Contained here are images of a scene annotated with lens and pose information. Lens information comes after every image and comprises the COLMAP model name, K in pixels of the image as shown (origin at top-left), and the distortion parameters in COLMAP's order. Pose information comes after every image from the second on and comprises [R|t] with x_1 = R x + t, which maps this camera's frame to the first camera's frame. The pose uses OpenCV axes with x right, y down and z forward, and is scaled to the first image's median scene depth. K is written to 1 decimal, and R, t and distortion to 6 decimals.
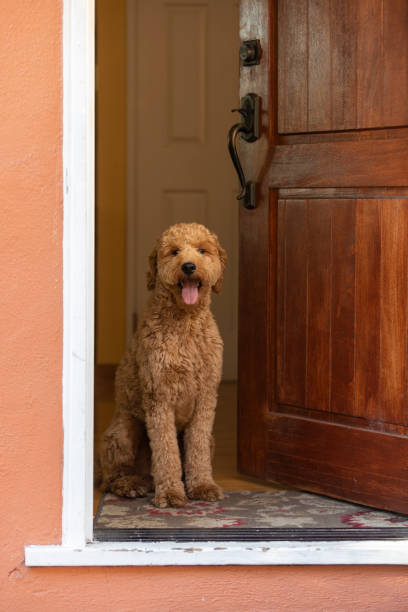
lens RADIAL K [[1569.6, 0, 204.0], [0, 1569.6, 306.0], [0, 0, 1]] dist [-0.025528, 0.557161]
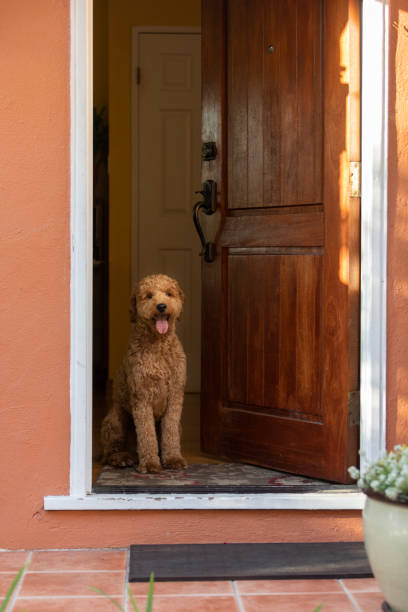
lens RADIAL K [[1274.4, 0, 204.0], [0, 1274.4, 306.0], [0, 0, 1]] dist [0.002974, -0.134423]
pose [[0.999989, -0.001012, -0.004632, 0.032806], [0.000882, 0.999608, -0.027993, 0.009760], [0.004659, 0.027989, 0.999597, -0.147724]]
